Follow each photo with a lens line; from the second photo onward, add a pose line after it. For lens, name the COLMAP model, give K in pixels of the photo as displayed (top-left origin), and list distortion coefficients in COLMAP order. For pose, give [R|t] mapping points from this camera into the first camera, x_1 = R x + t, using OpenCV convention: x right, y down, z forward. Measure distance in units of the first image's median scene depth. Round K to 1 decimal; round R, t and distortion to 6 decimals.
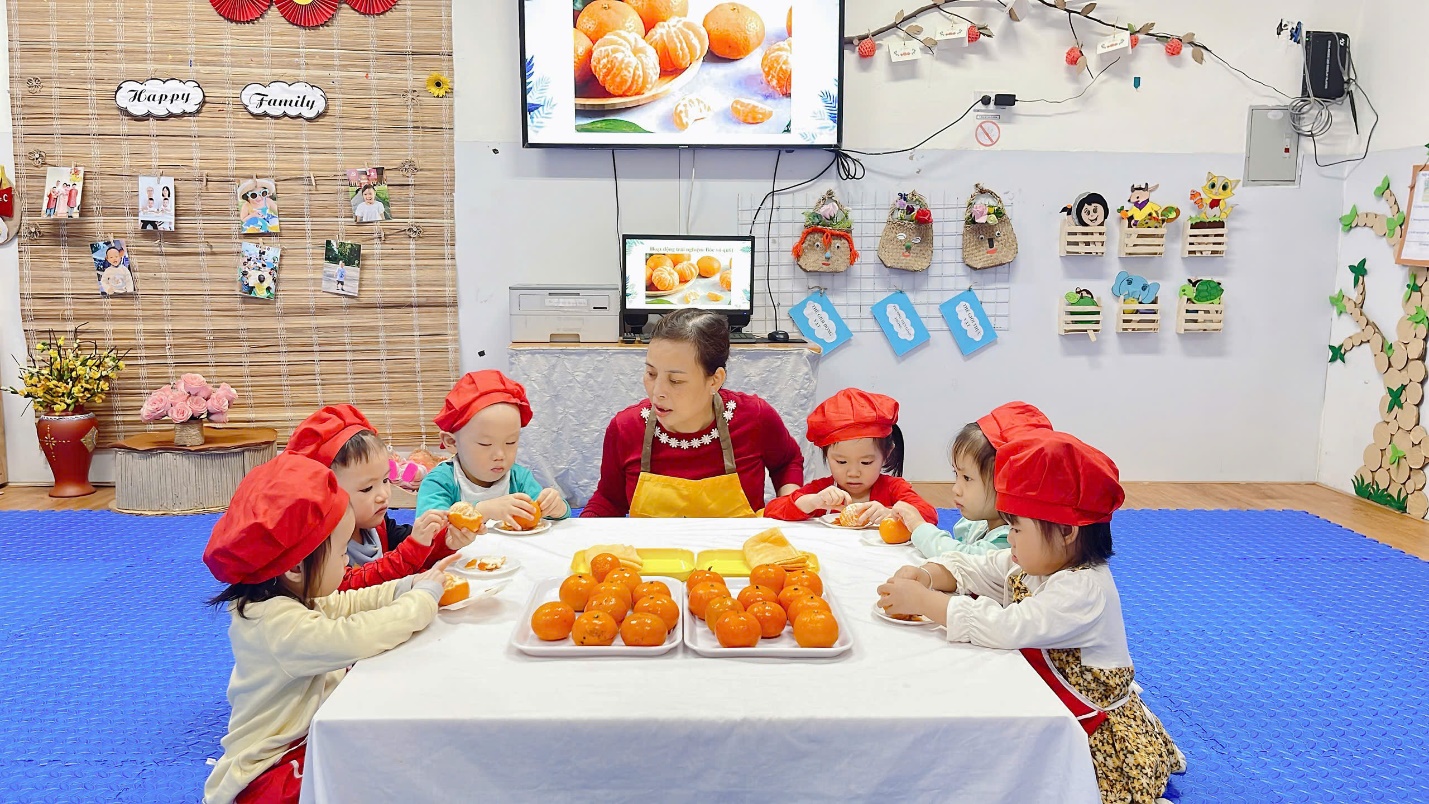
lens RADIAL K [[1081.2, 0, 714.2], [0, 1081.2, 397.1], [0, 0, 1]] dist [0.067008, -0.088006]
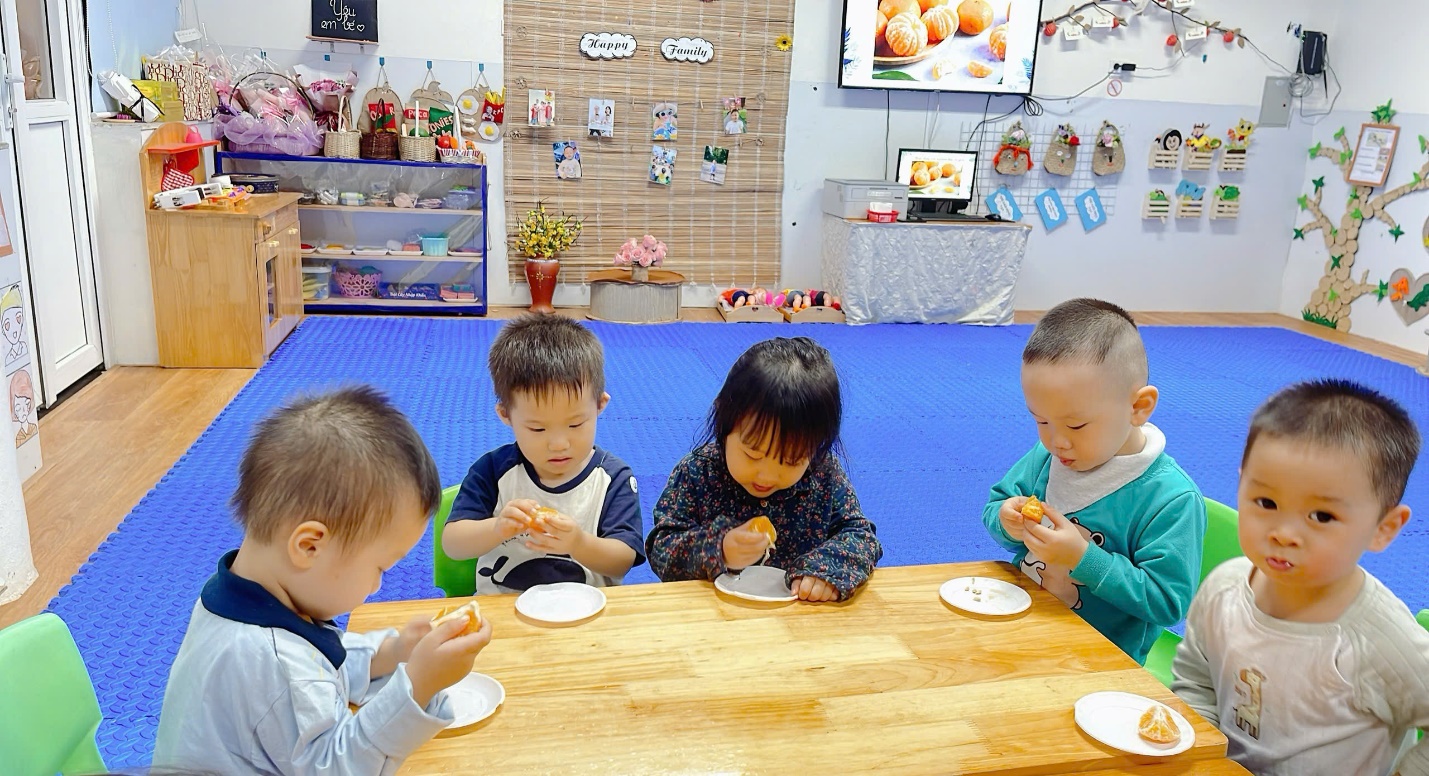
lens RADIAL K [[1091.9, 0, 750.6], [0, 1091.9, 409.1], [0, 0, 1]] dist [0.061922, -0.077736]
pose [[0.986069, -0.005100, 0.166257, -0.548688], [-0.018844, 0.989670, 0.142123, 0.000057], [-0.165264, -0.143276, 0.975787, -0.543540]]
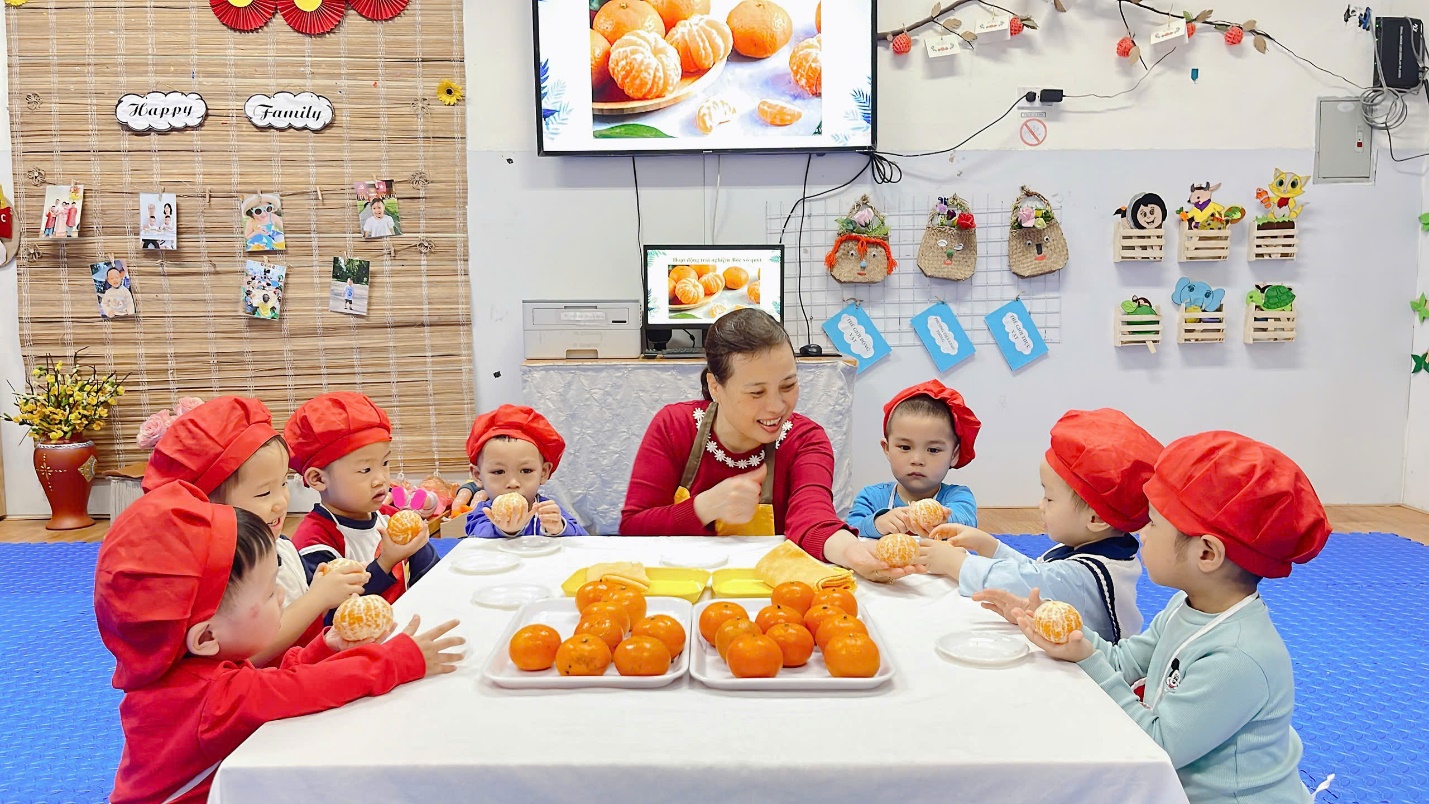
lens RADIAL K [[1089.6, 0, 714.5], [0, 1089.6, 402.0], [0, 0, 1]] dist [0.063779, -0.084333]
pose [[0.999288, -0.012314, -0.035663, 0.008844], [0.011144, 0.999399, -0.032820, 0.017639], [0.036046, 0.032400, 0.998825, 0.058849]]
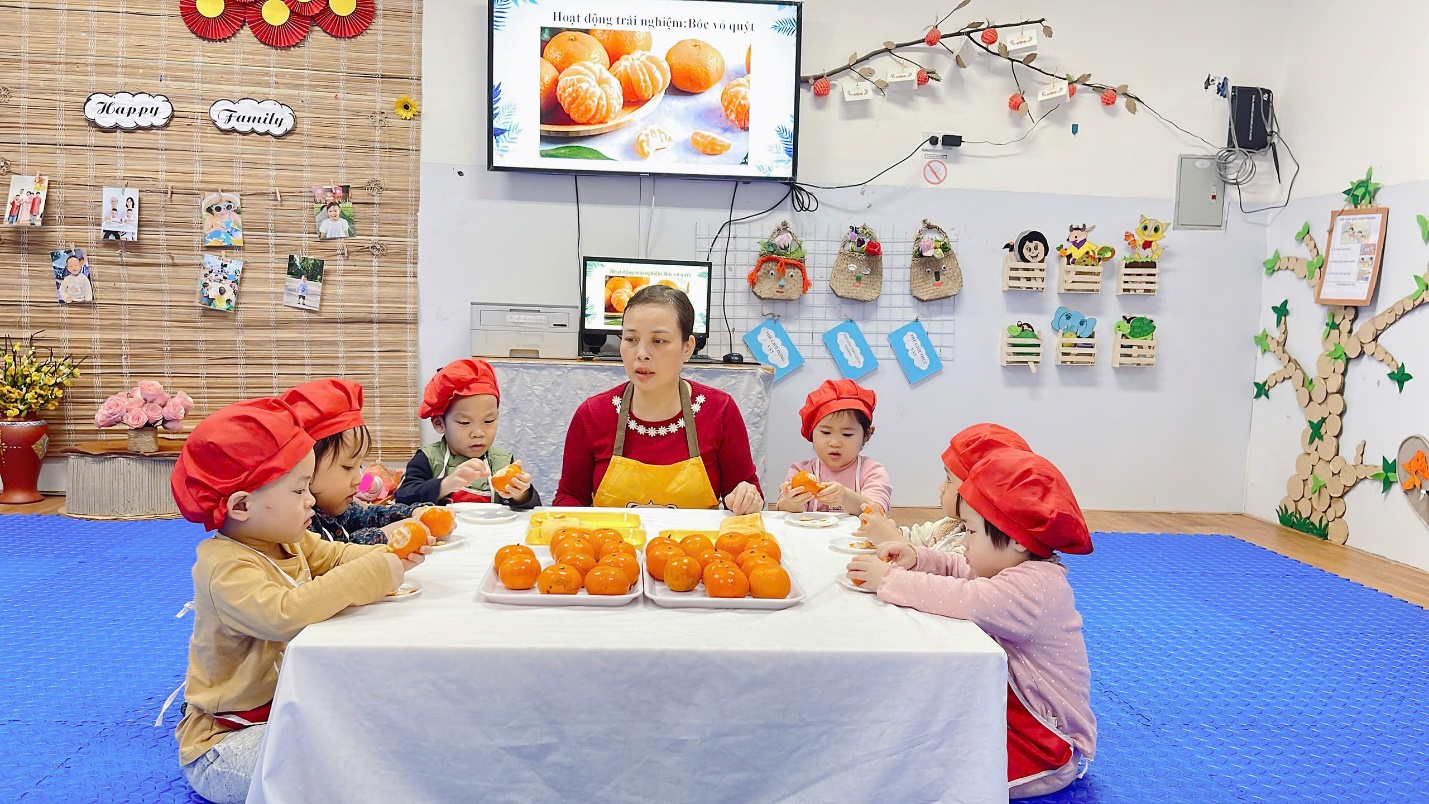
lens RADIAL K [[1081.2, 0, 714.2], [0, 1081.2, 397.1], [0, 0, 1]] dist [0.067008, -0.088006]
pose [[0.998736, 0.020867, 0.045719, -0.004678], [-0.018507, 0.998505, -0.051441, 0.032971], [-0.046725, 0.050530, 0.997629, -0.024105]]
